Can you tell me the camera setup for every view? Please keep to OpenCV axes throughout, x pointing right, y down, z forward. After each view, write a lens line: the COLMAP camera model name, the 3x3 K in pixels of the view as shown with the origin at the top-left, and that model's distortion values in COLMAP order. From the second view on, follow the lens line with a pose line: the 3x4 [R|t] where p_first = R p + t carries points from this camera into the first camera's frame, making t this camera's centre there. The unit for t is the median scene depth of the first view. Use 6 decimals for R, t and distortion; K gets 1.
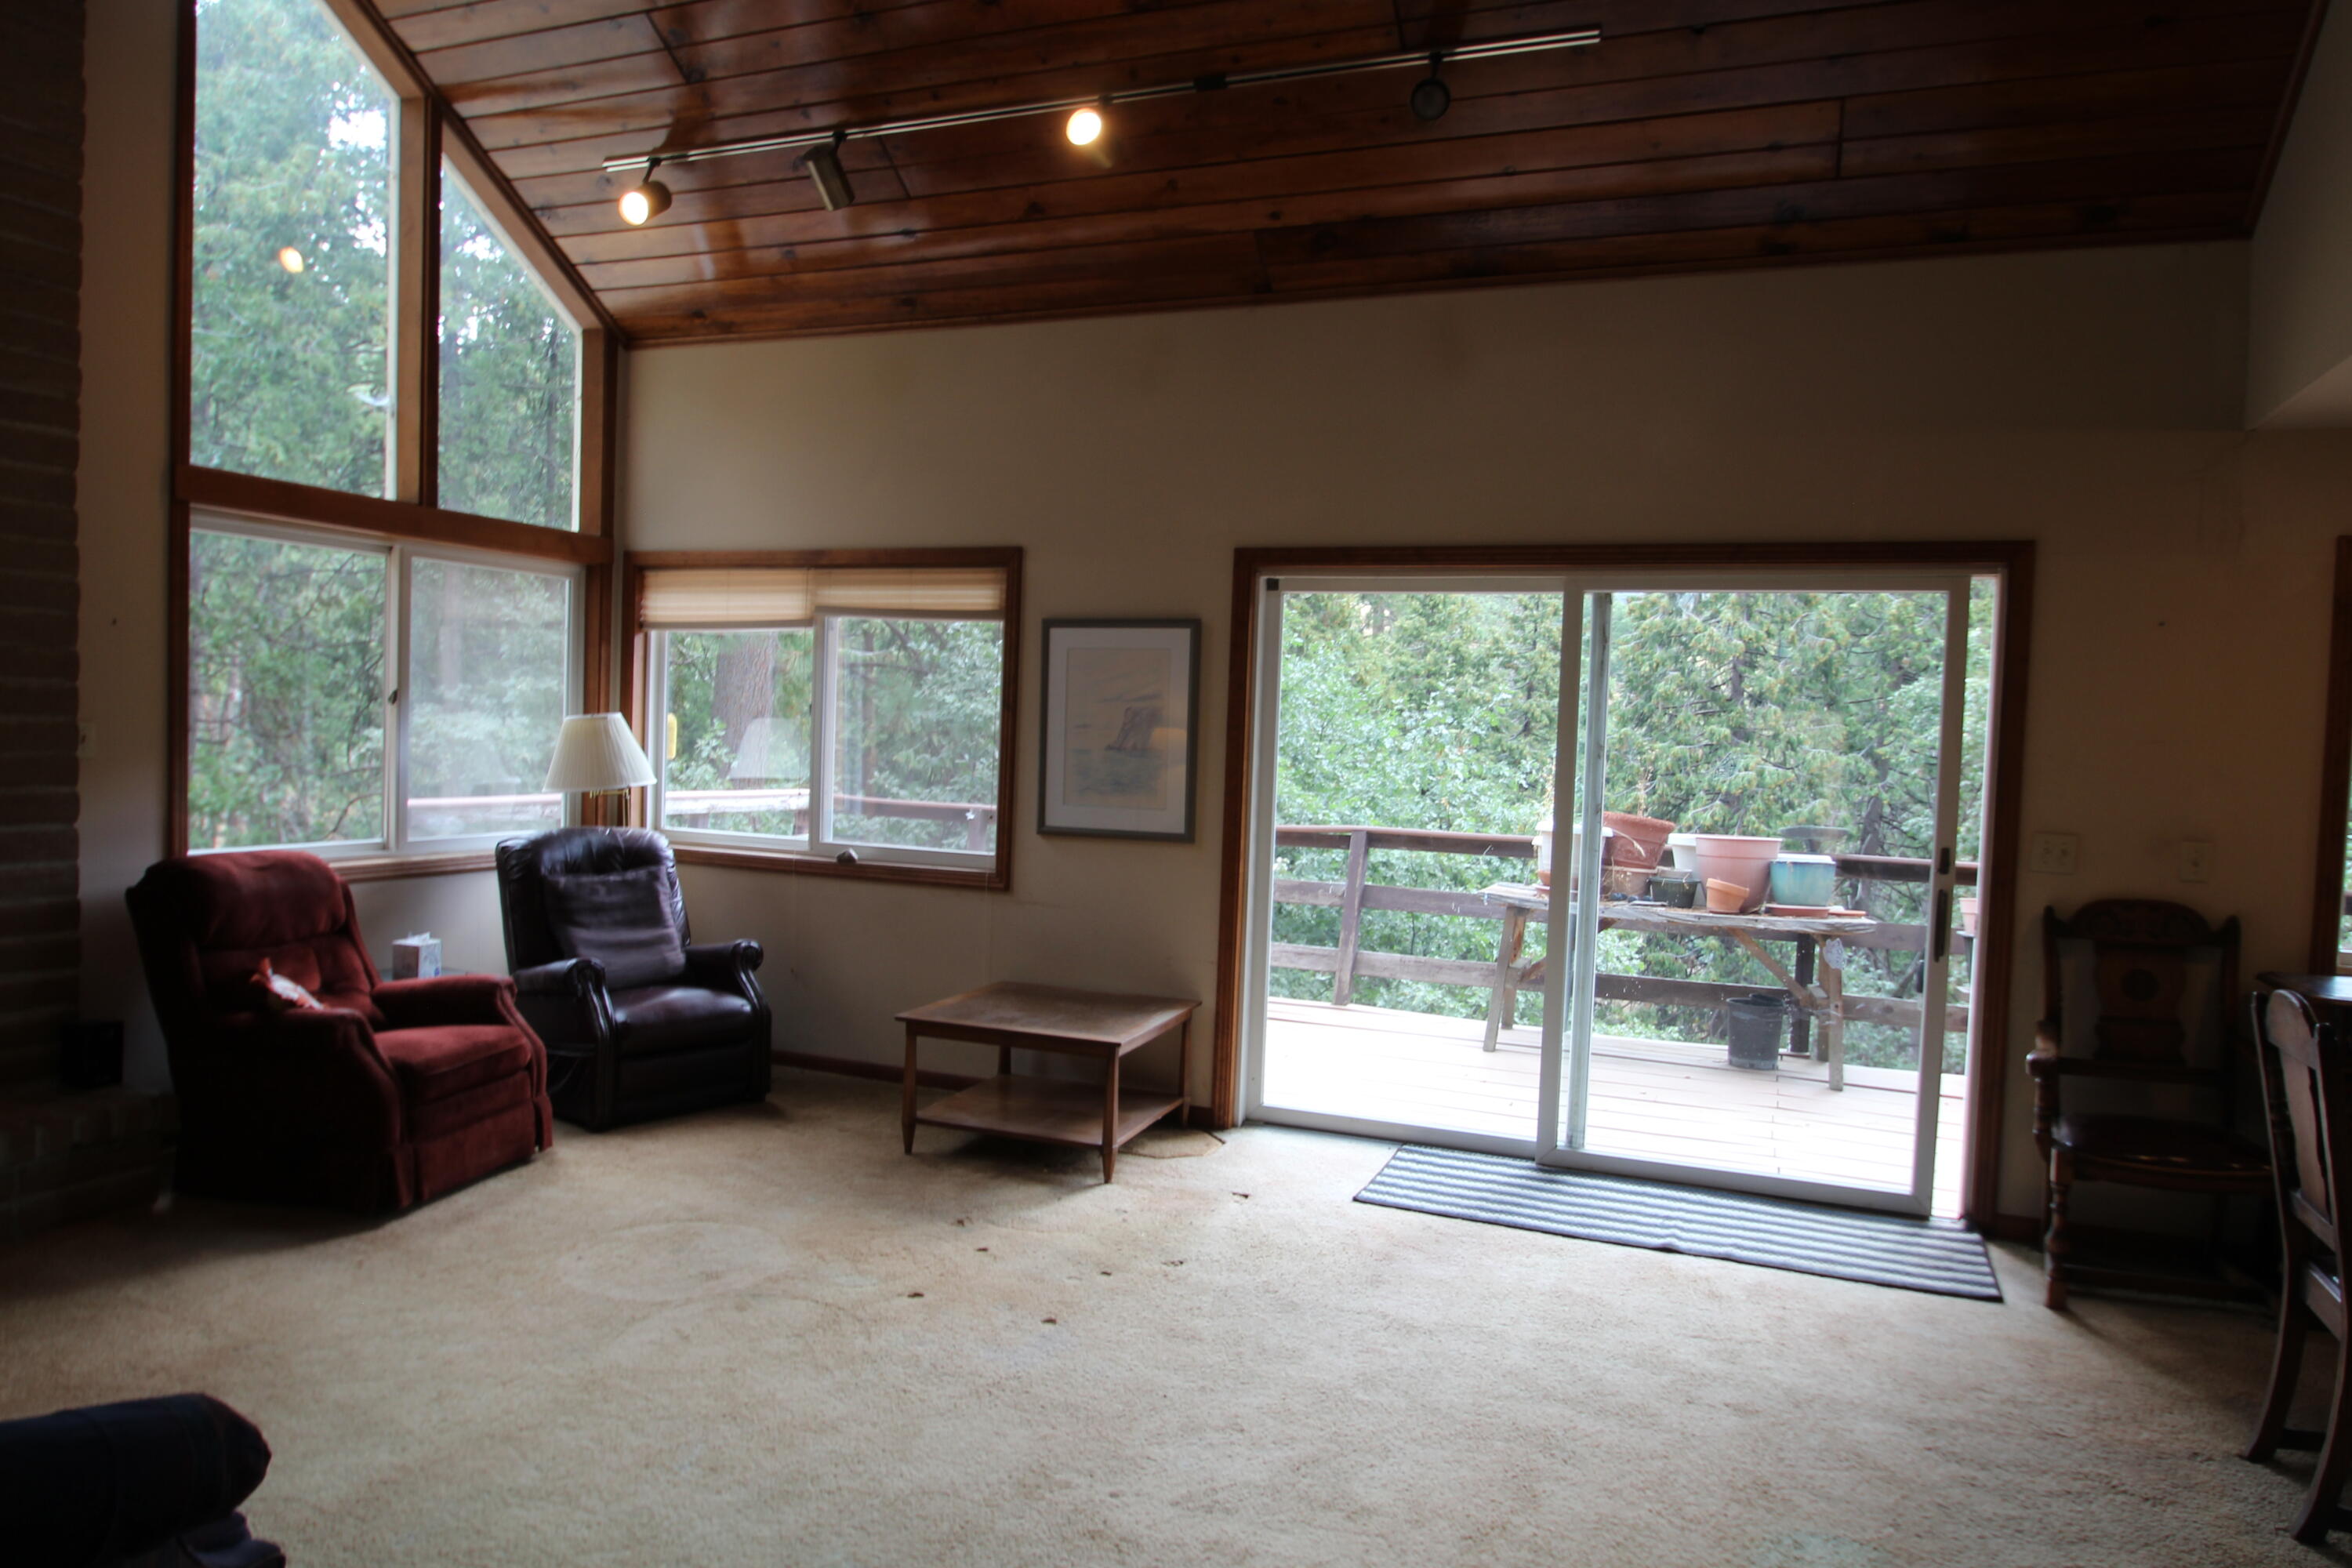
lens RADIAL K [[1512.0, 0, 1151.1], [0, 1512.0, 803.6], [0, 0, 1]] dist [-0.028019, -0.003913]
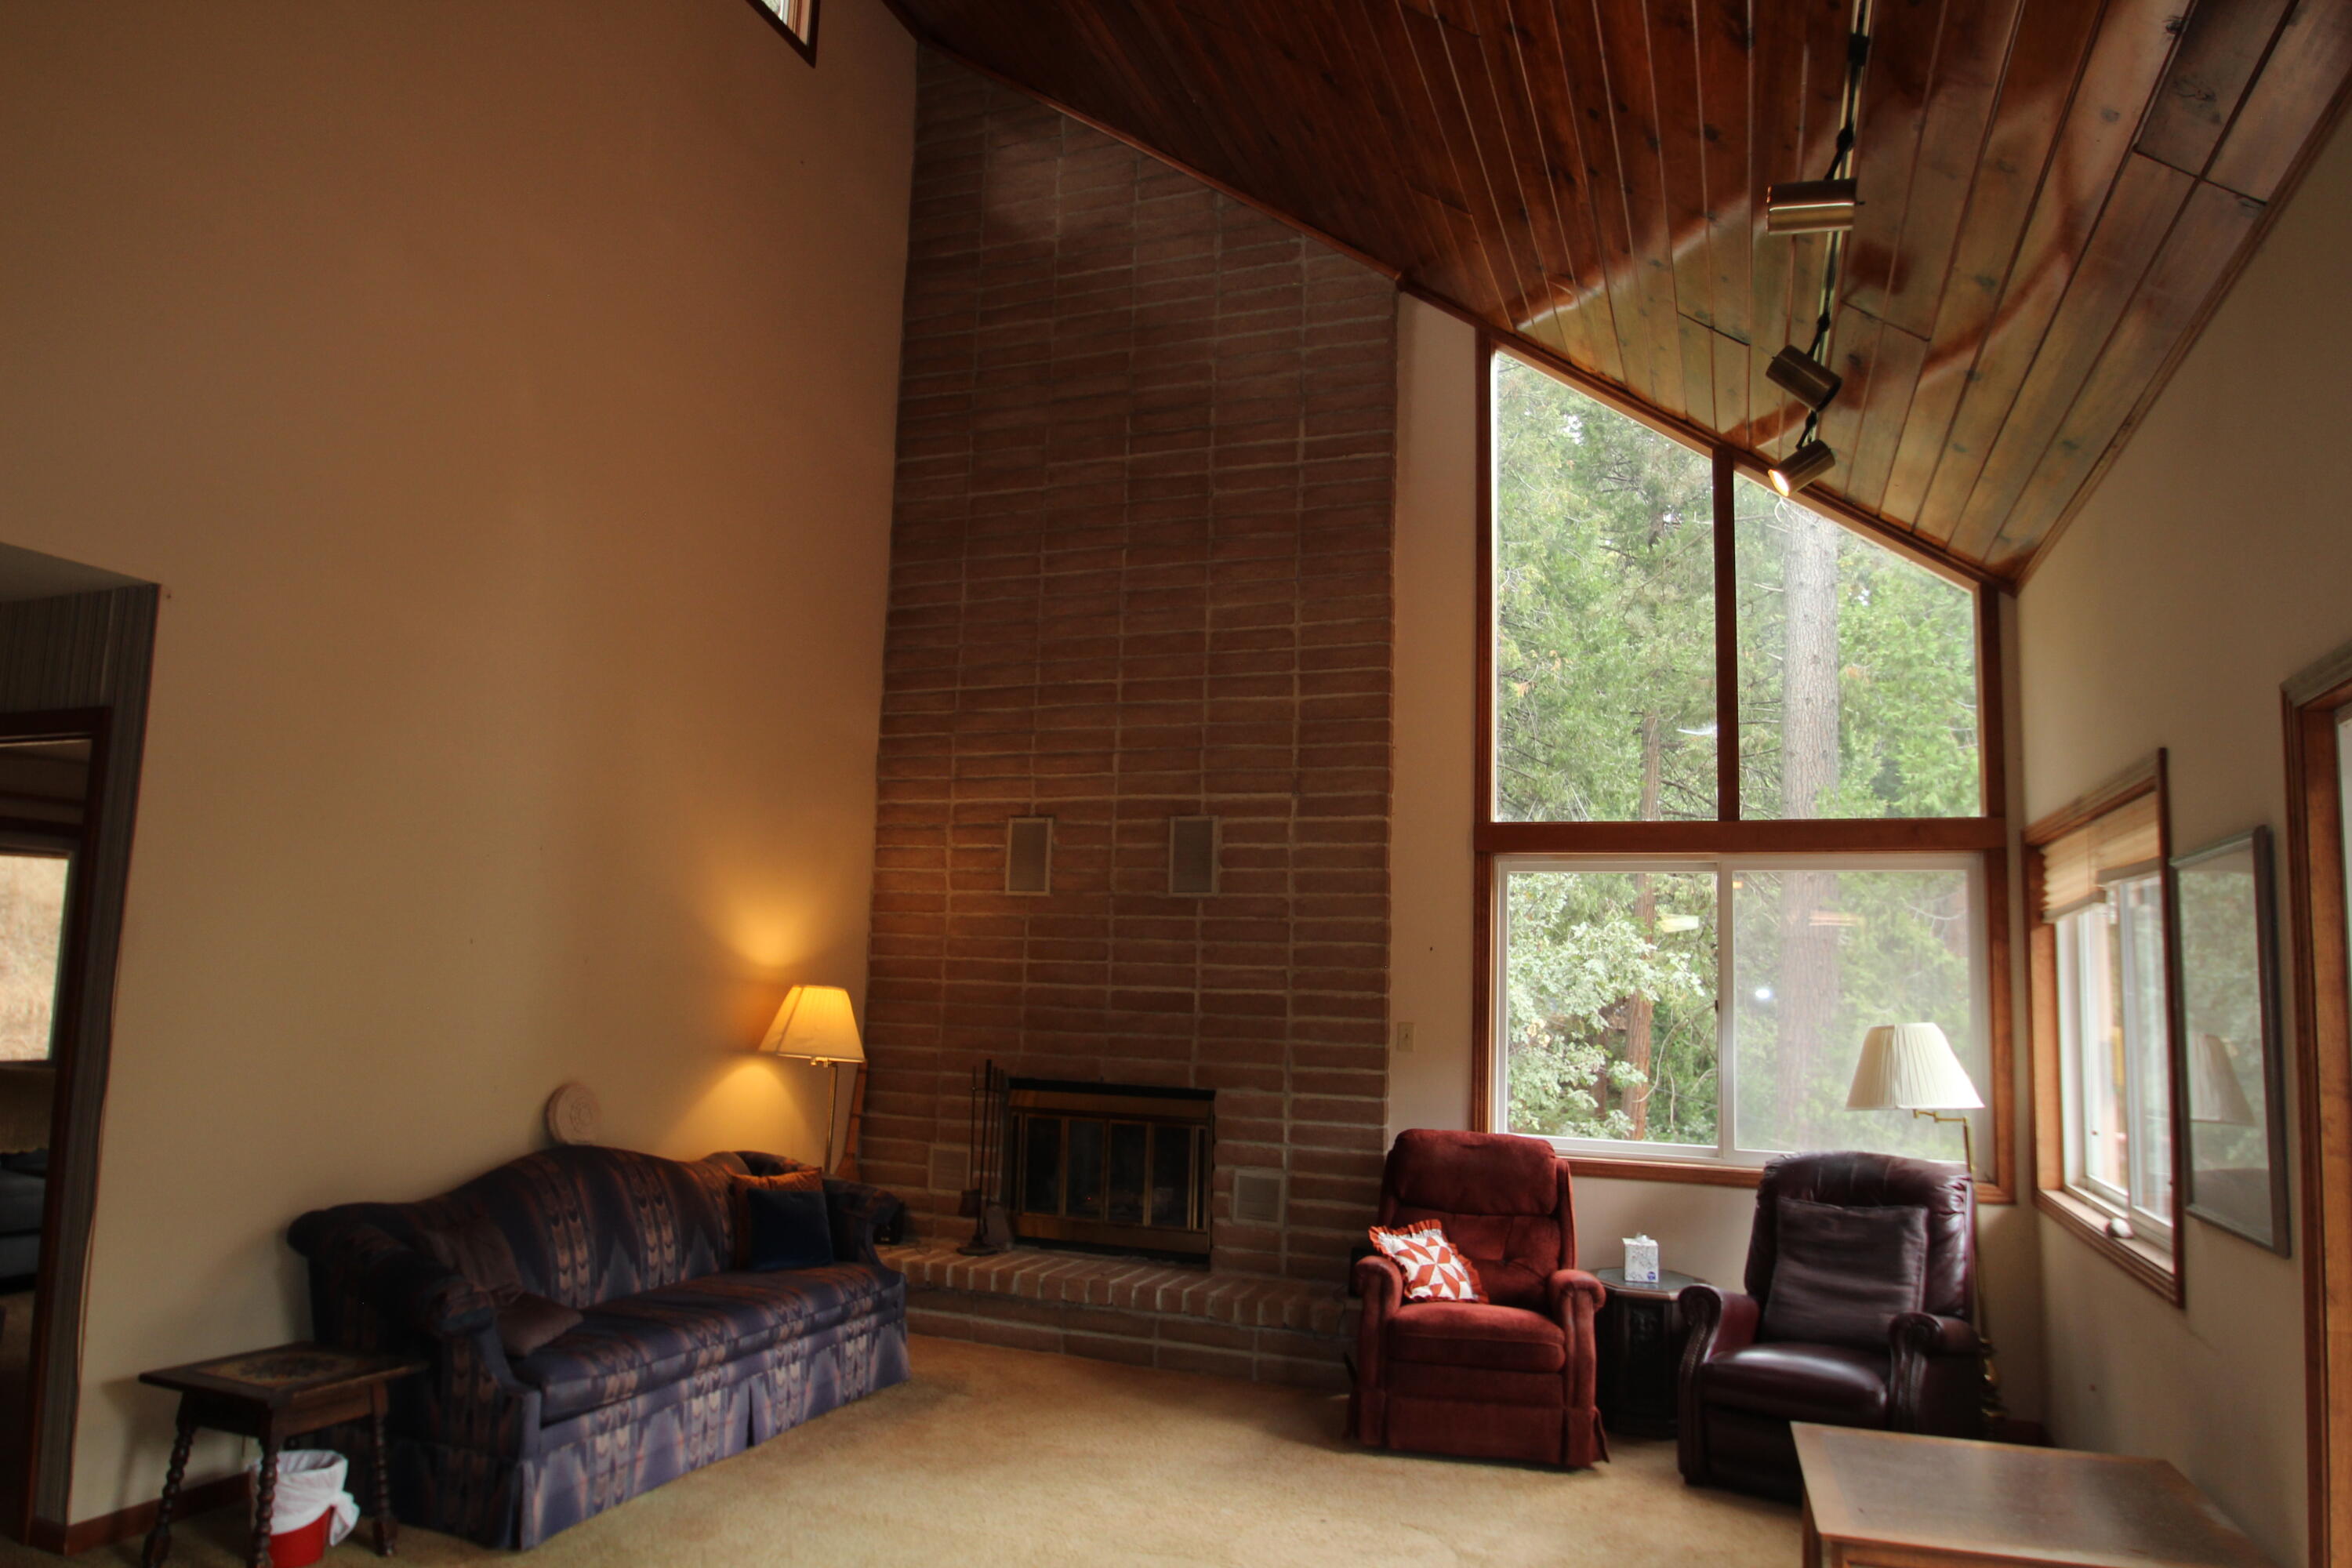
lens RADIAL K [[1512.0, 0, 1169.6], [0, 1512.0, 787.1], [0, 0, 1]] dist [-0.028019, -0.003913]
pose [[0.030357, -0.161952, -0.986332, 0.610226], [-0.078280, 0.983370, -0.163875, -0.022328], [0.996469, 0.082185, 0.017174, 0.672923]]
